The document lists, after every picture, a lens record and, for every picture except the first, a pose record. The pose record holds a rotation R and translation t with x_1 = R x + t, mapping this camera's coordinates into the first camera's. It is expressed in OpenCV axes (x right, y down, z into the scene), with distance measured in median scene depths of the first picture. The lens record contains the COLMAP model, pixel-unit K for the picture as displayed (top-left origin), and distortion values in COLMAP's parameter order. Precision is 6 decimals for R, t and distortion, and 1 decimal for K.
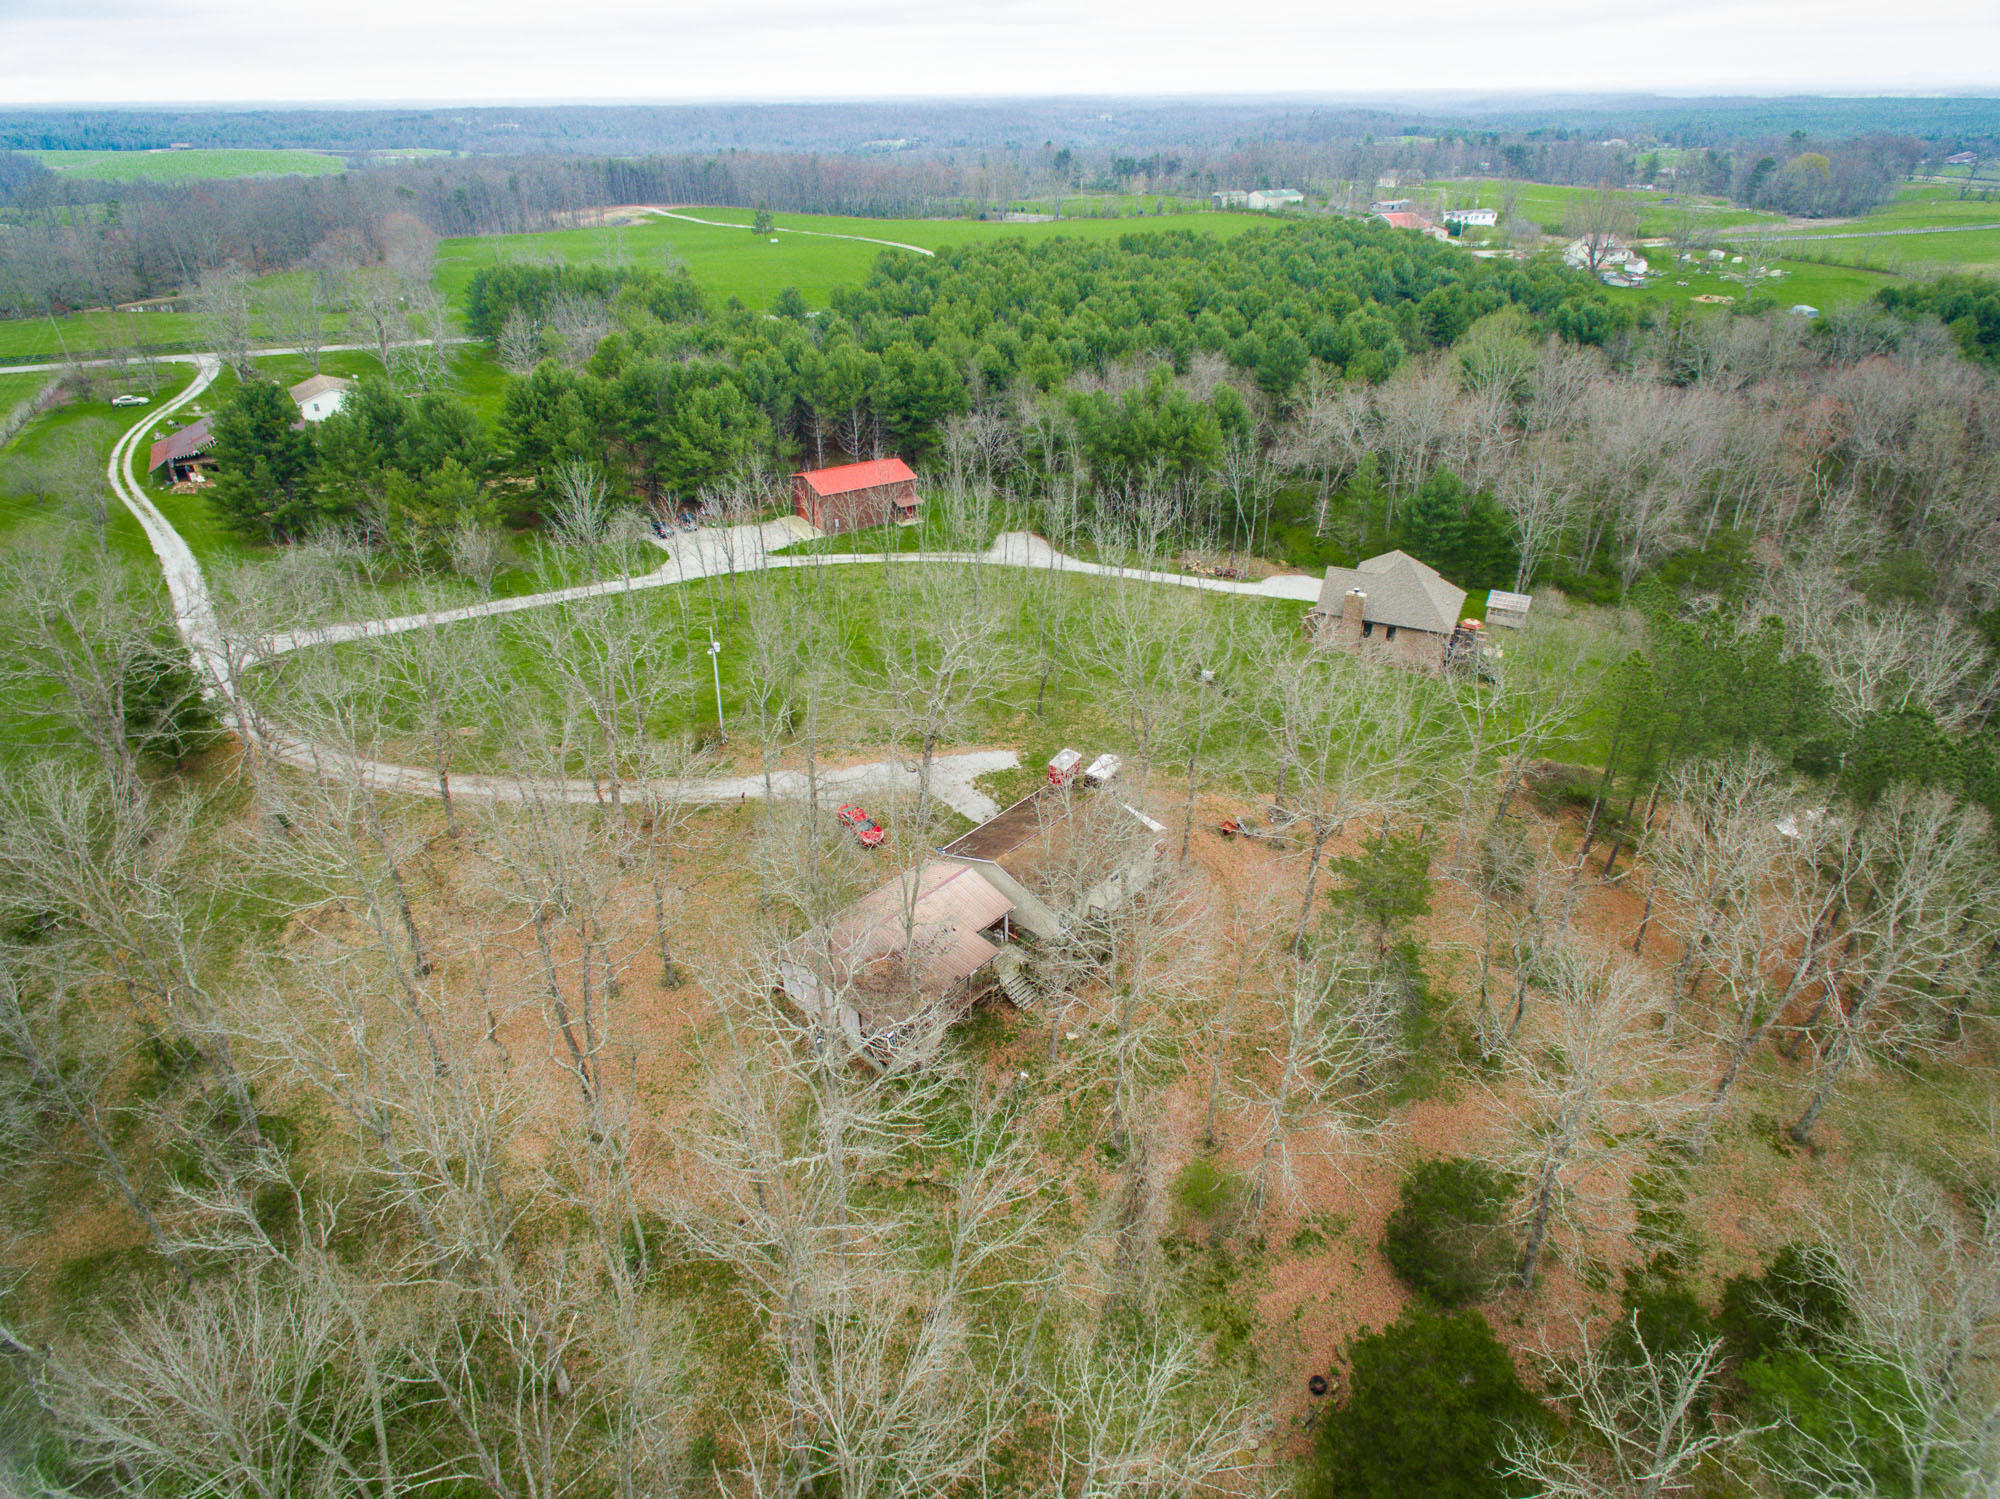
lens RADIAL K [[1200.3, 0, 1000.0], [0, 1200.3, 749.5], [0, 0, 1]] dist [-0.002406, 0.011291]
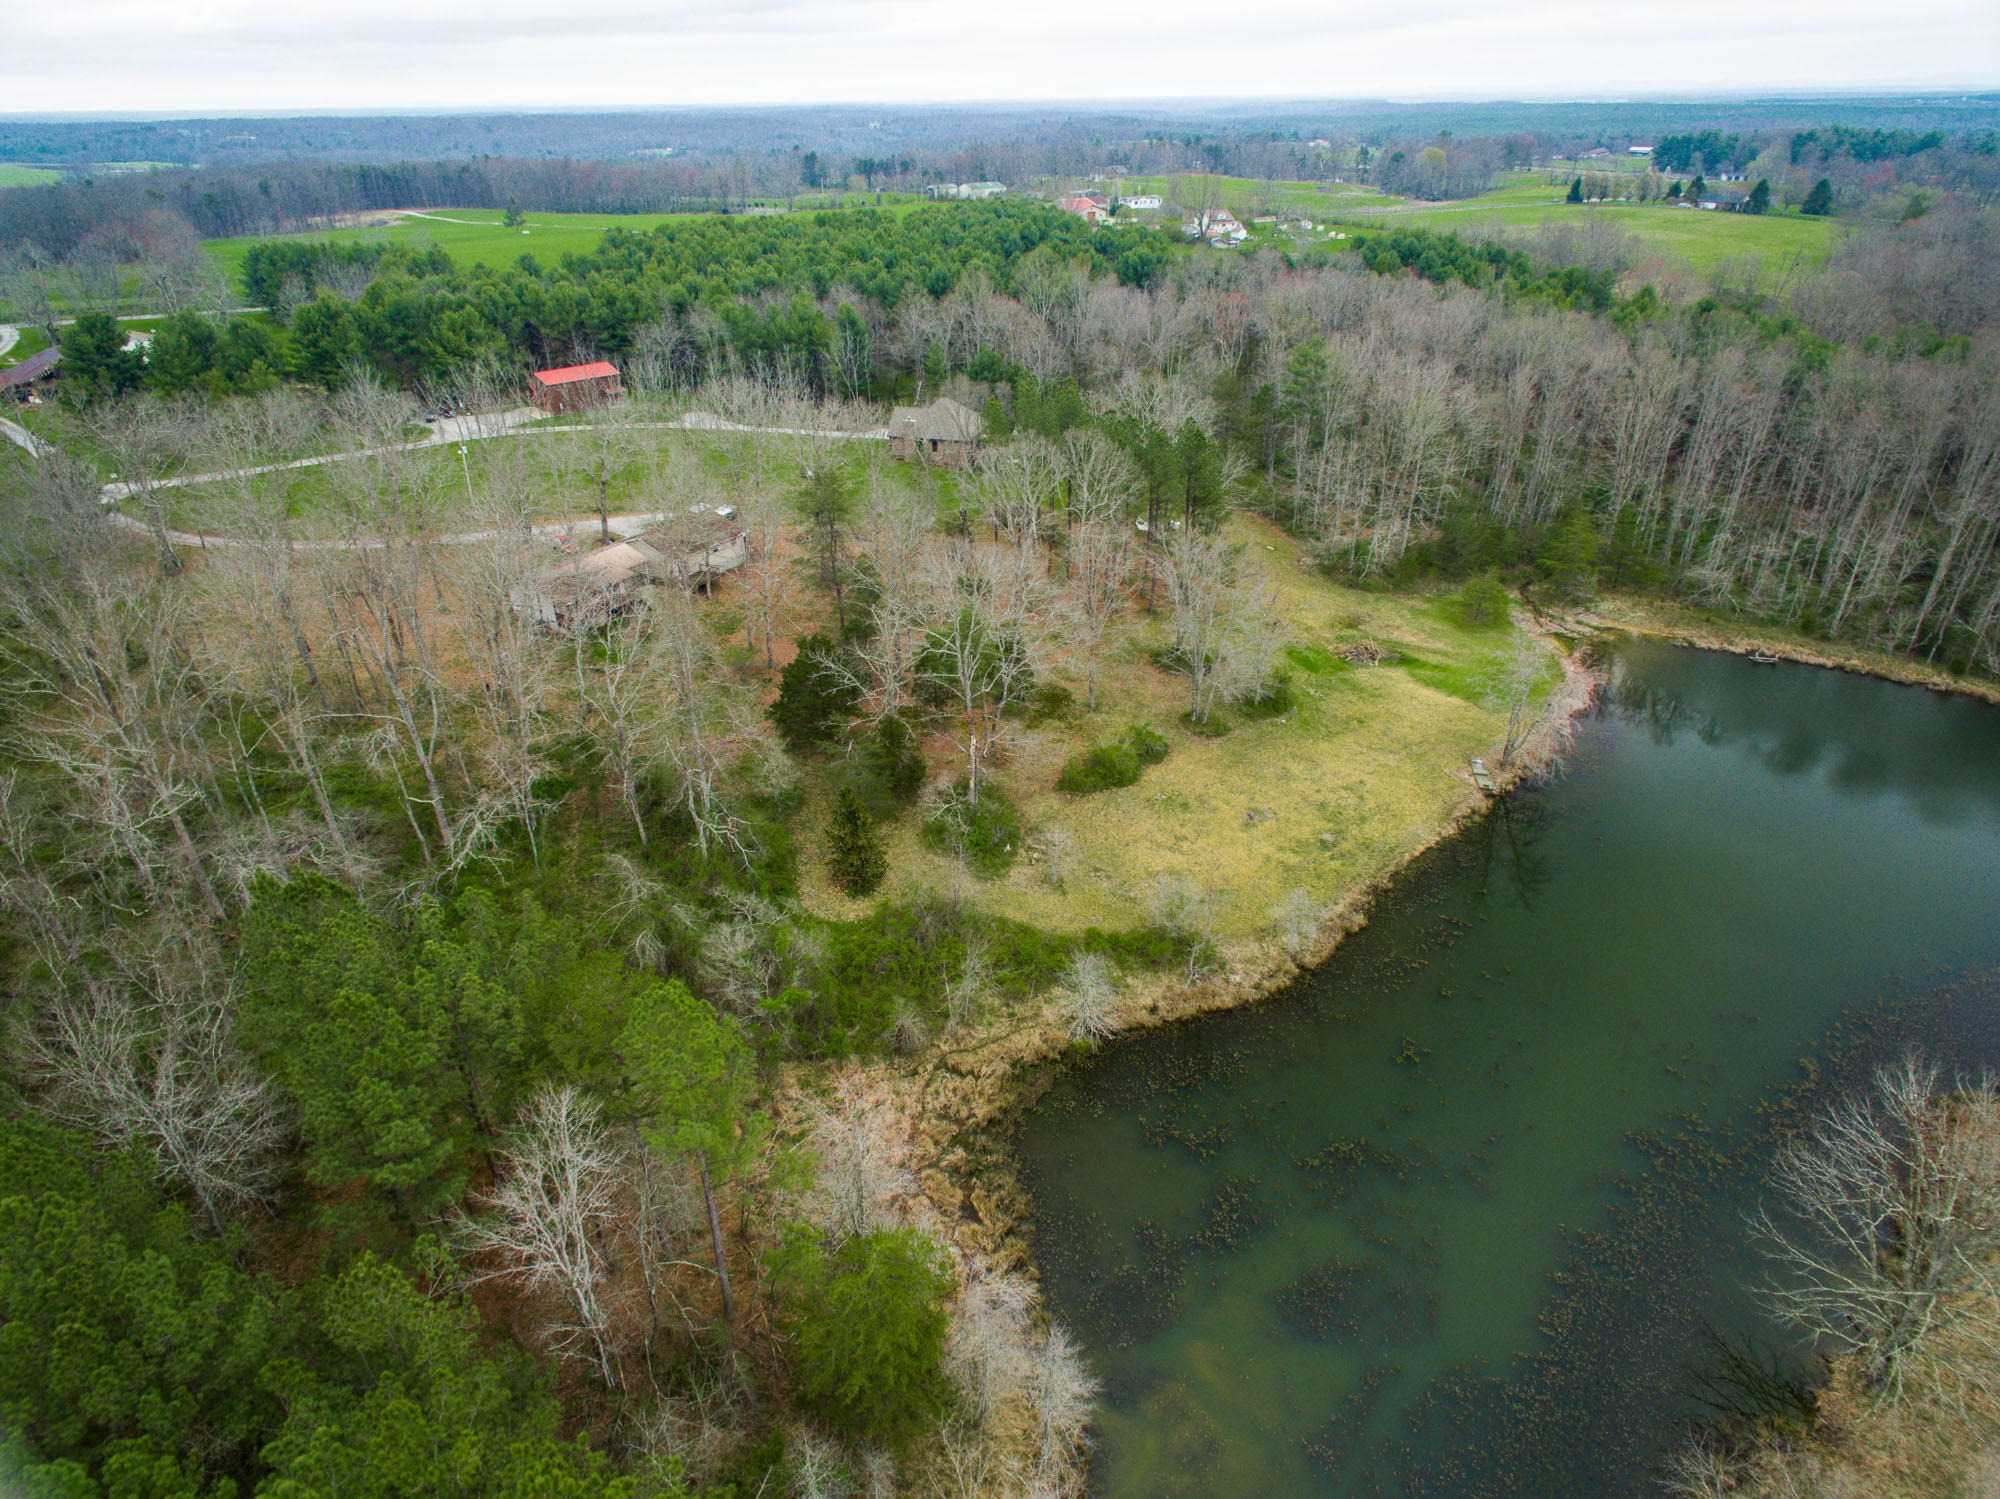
lens RADIAL K [[1200.3, 0, 1000.0], [0, 1200.3, 749.5], [0, 0, 1]] dist [-0.002406, 0.011291]
pose [[0.986545, -0.082168, 0.141342, 0.094829], [0.082953, 0.996553, 0.000335, 0.173460], [-0.140883, 0.011394, 0.989961, -0.304220]]
